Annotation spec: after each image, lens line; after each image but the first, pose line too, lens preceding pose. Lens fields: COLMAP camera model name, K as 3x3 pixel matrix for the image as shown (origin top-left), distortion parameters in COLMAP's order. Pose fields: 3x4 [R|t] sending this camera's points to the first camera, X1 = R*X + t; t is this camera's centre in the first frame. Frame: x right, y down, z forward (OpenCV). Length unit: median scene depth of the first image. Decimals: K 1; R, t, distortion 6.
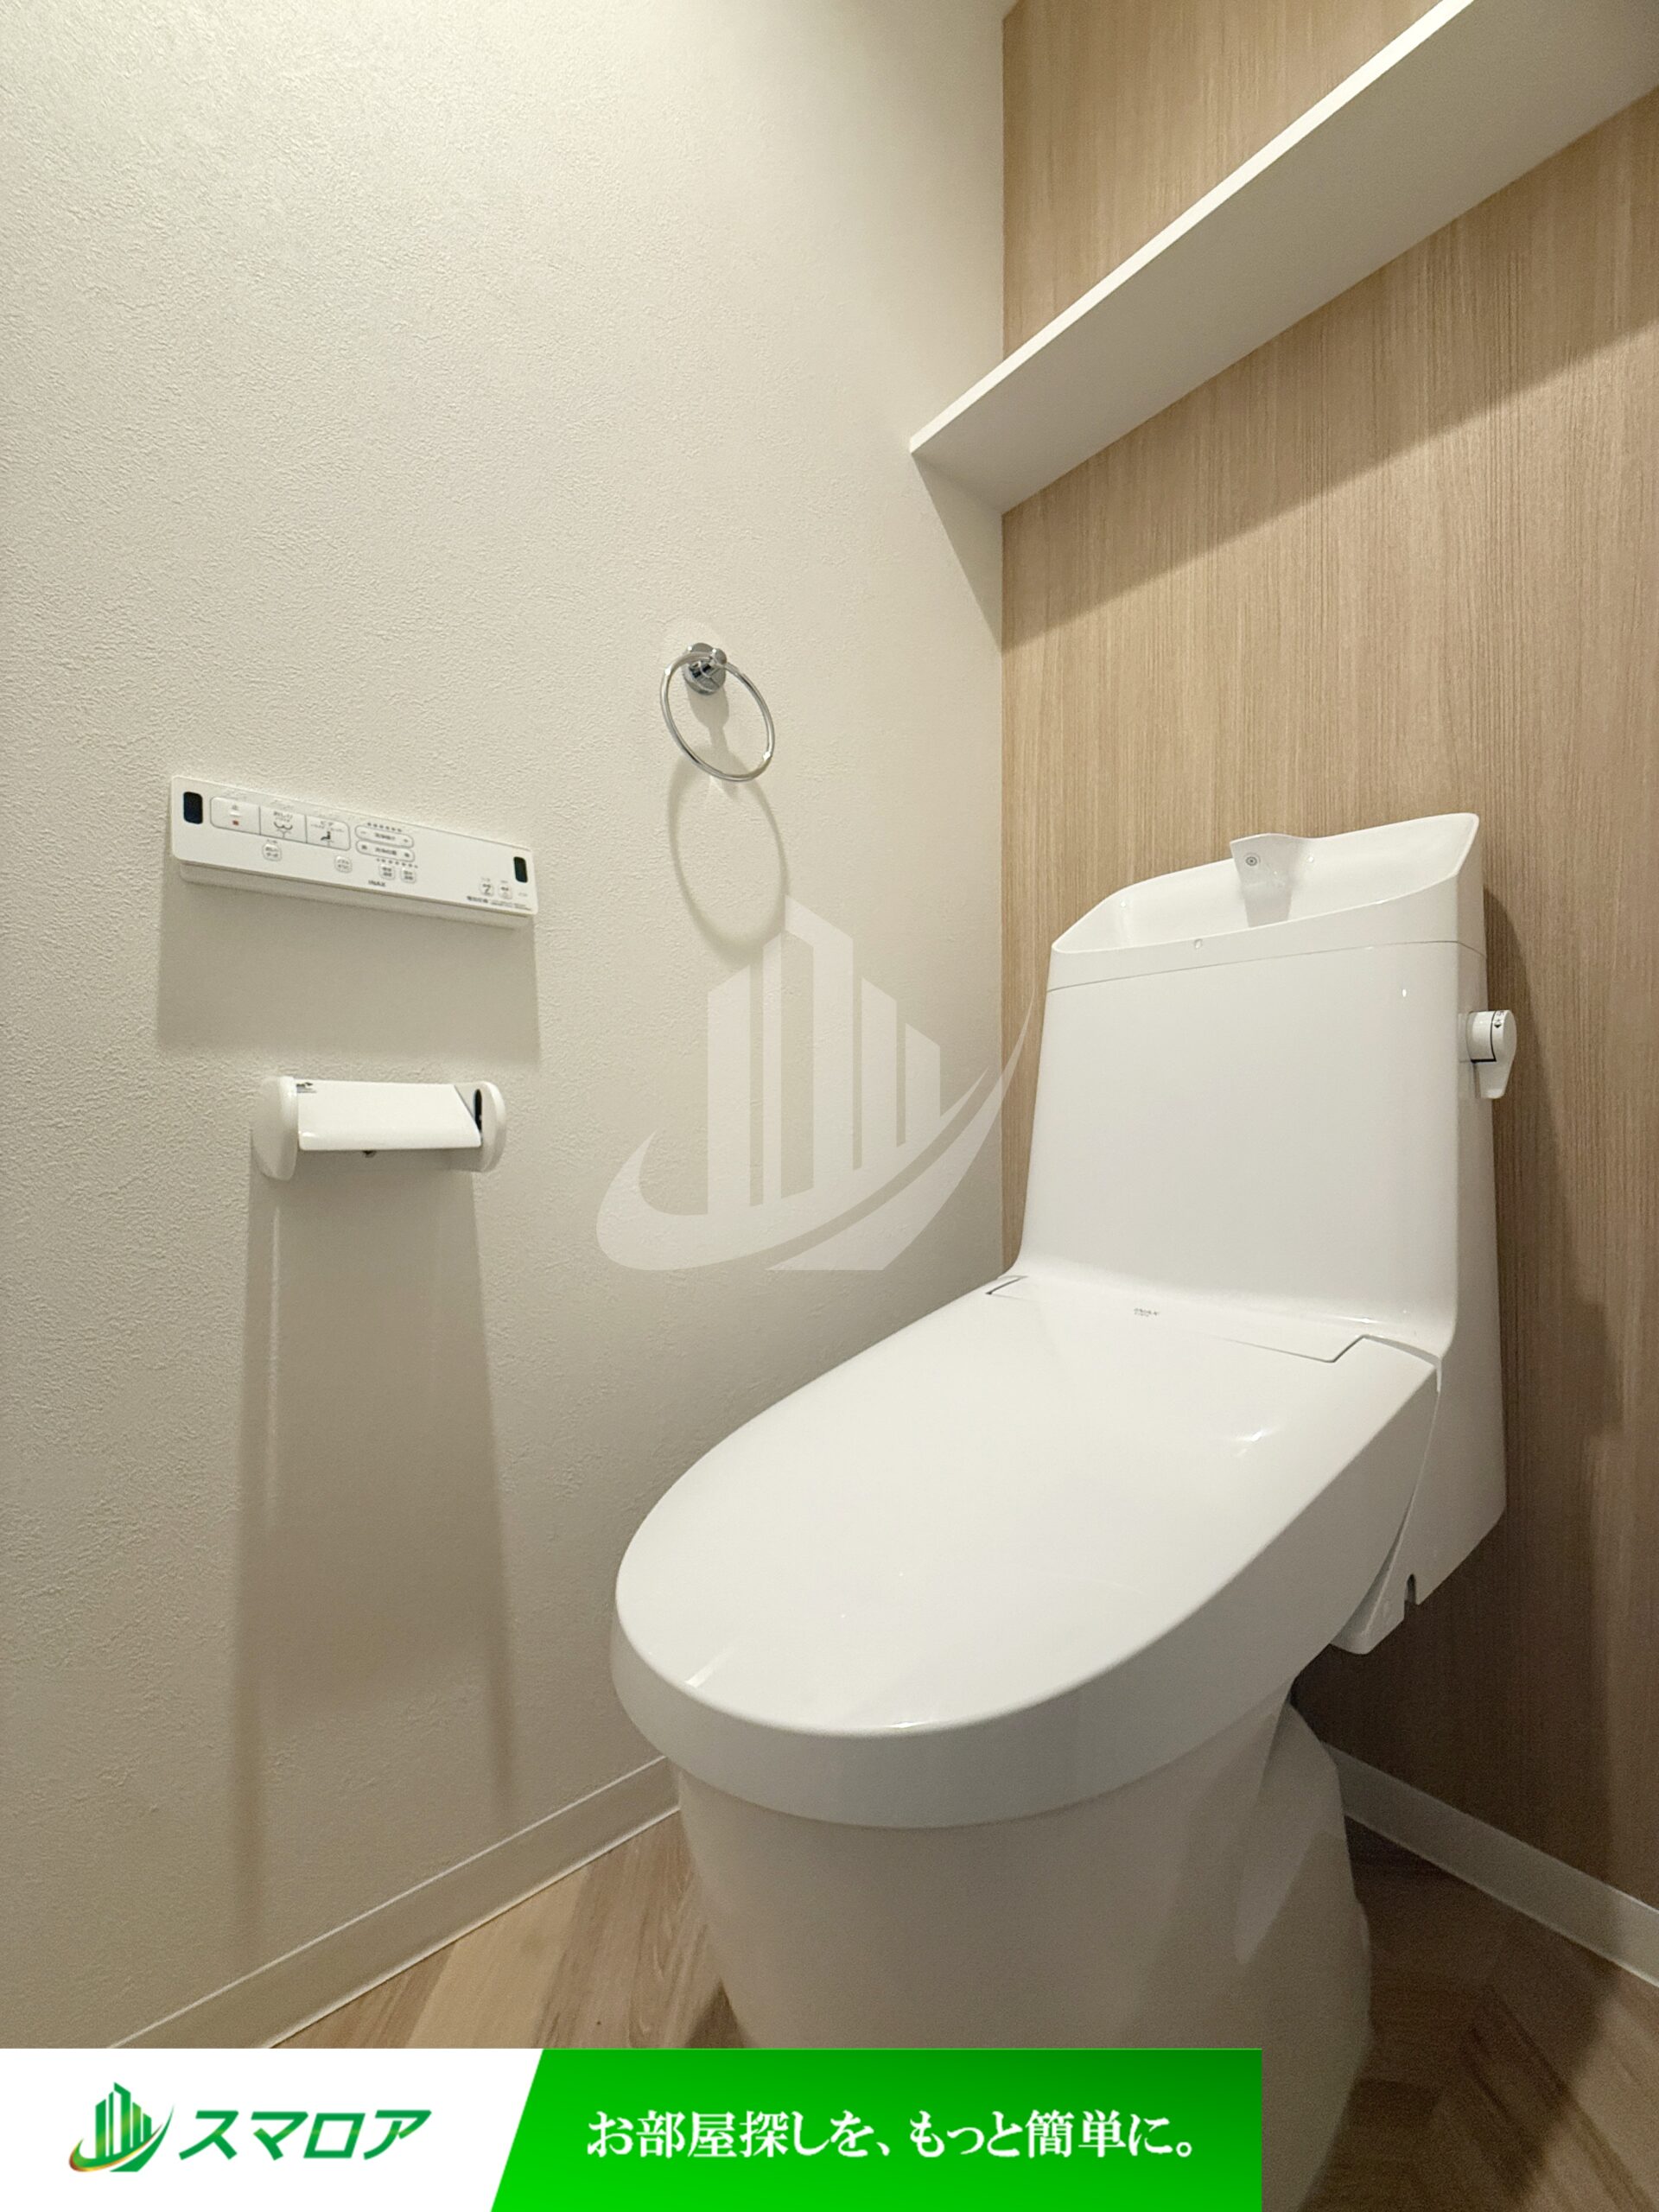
lens RADIAL K [[885.8, 0, 832.8], [0, 885.8, 1104.9], [0, 0, 1]] dist [-0.000199, 0.000255]
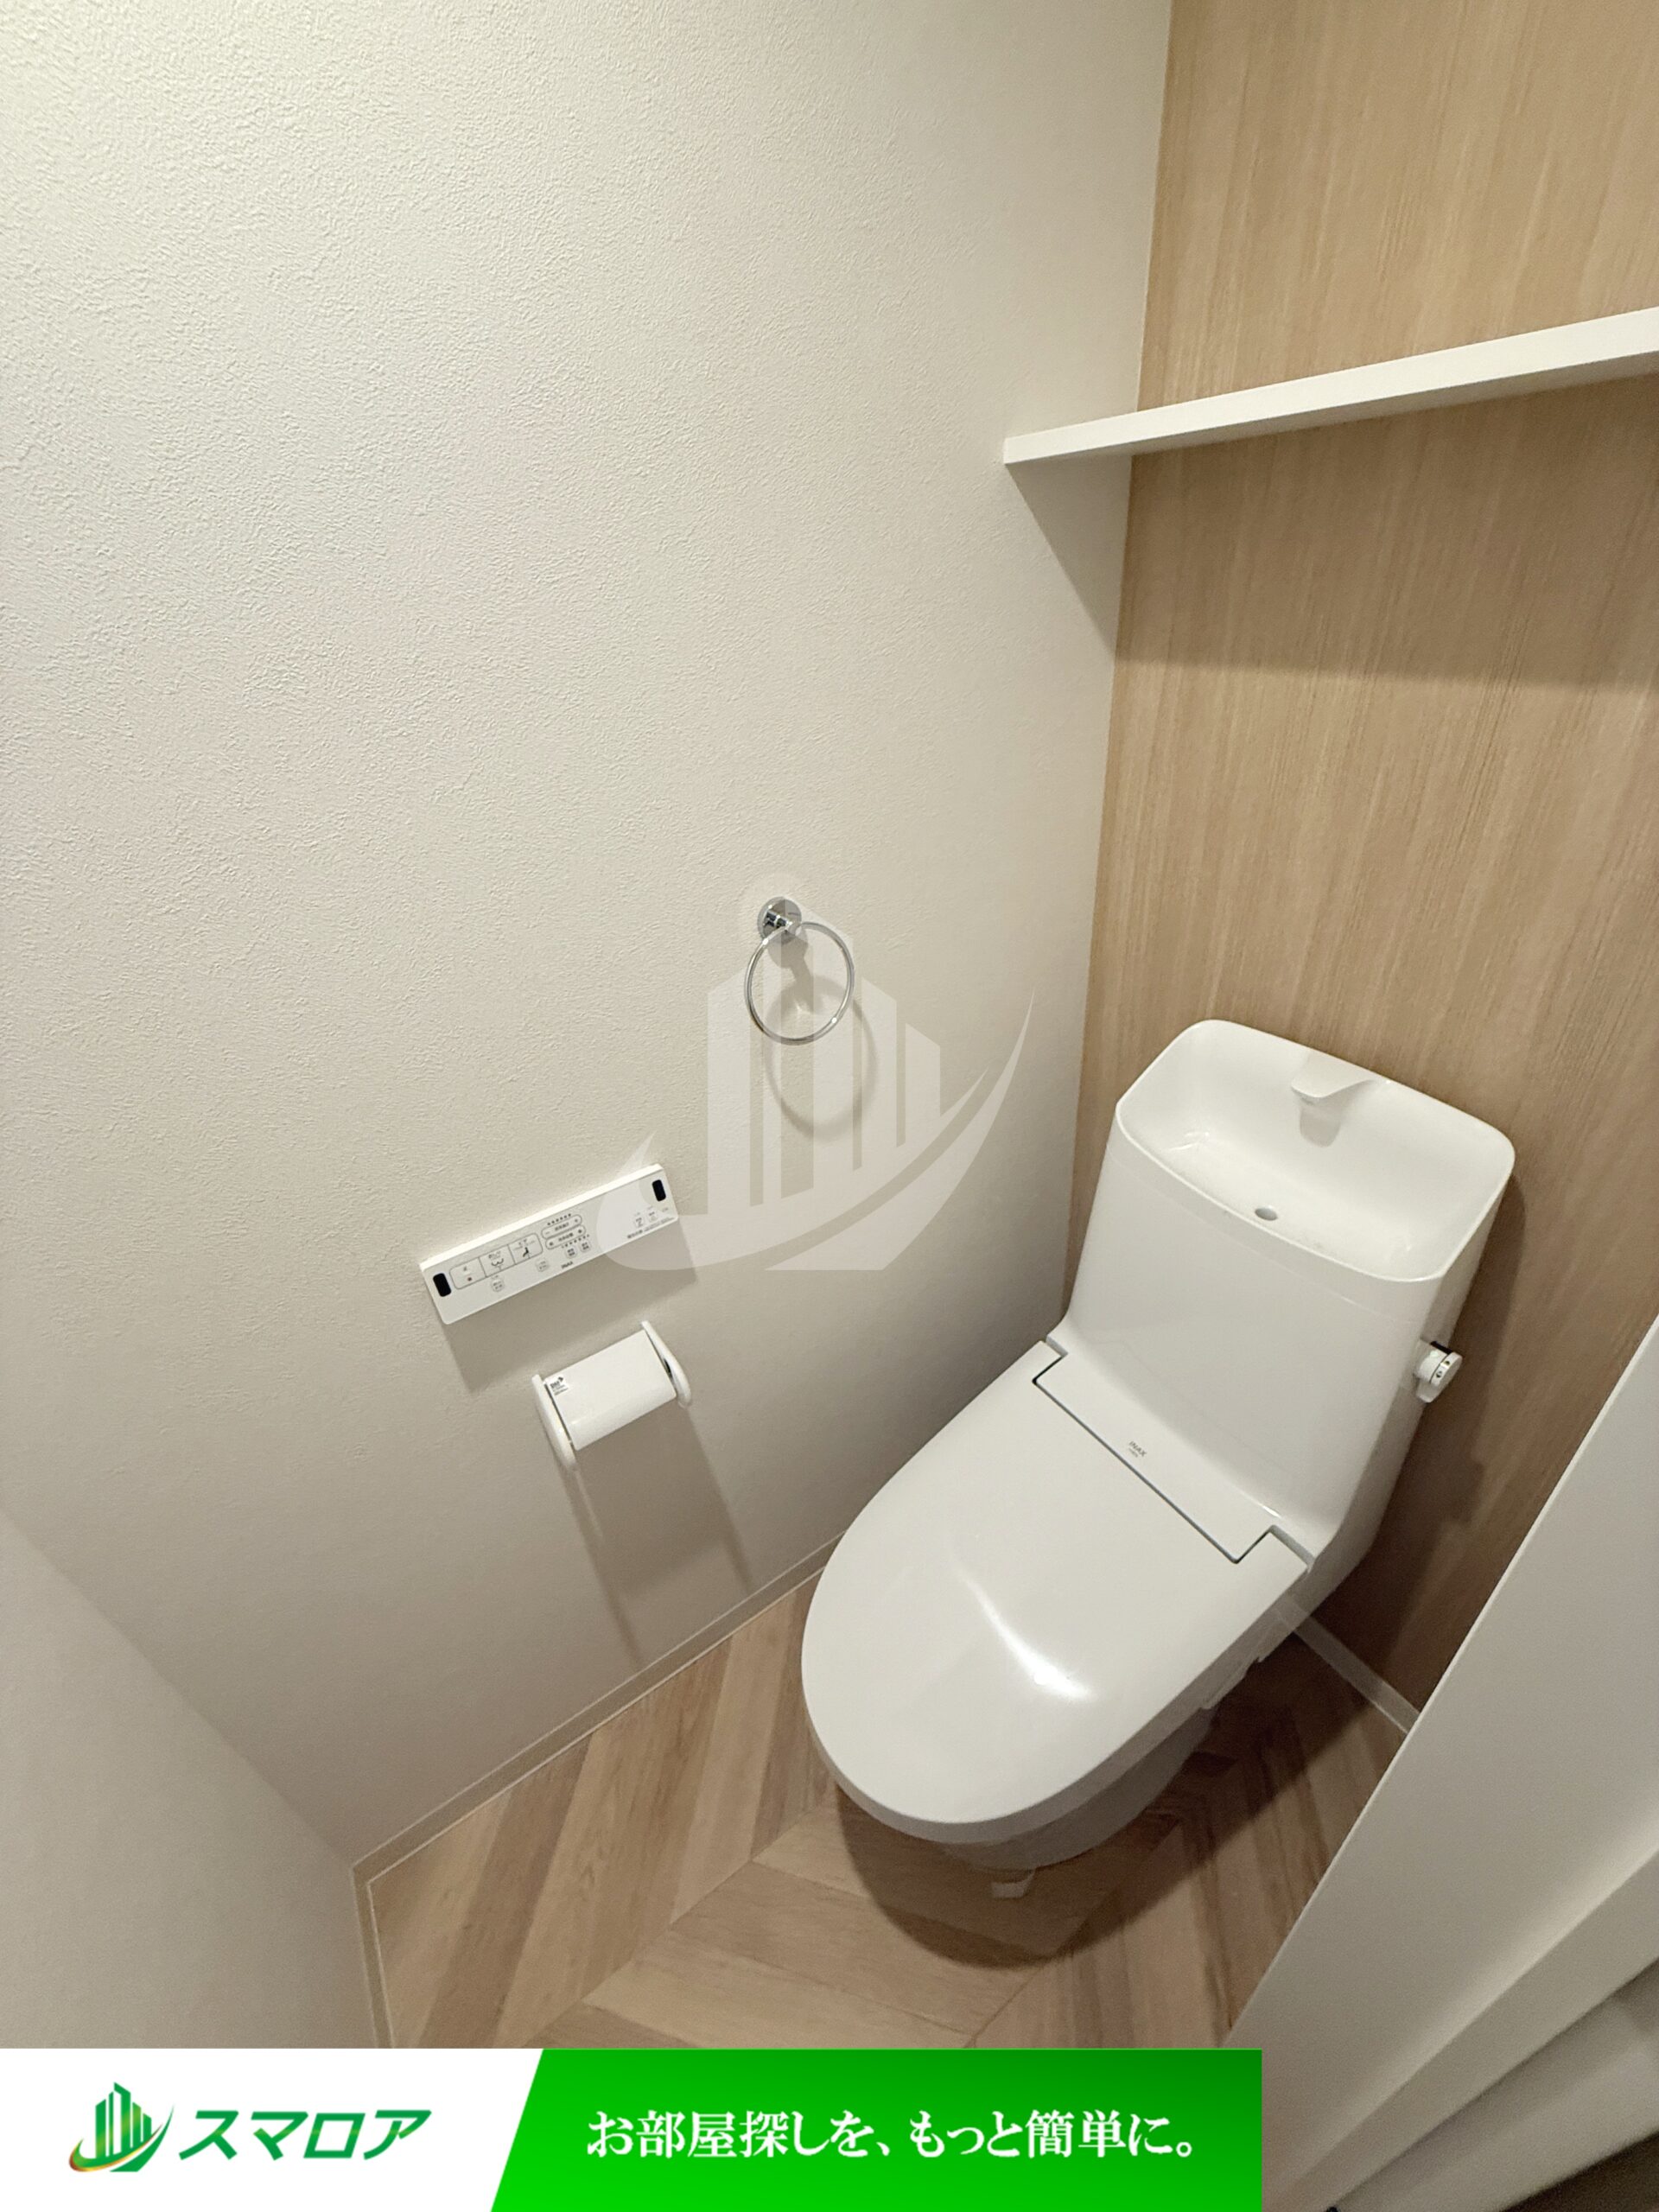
lens RADIAL K [[885.8, 0, 831.4], [0, 885.8, 1100.5], [0, 0, 1]] dist [-0.000199, 0.000255]
pose [[0.989462, -0.003900, -0.144741, 0.056122], [0.083249, 0.833217, 0.546643, -0.819544], [0.118469, -0.552932, 0.824761, 0.052166]]
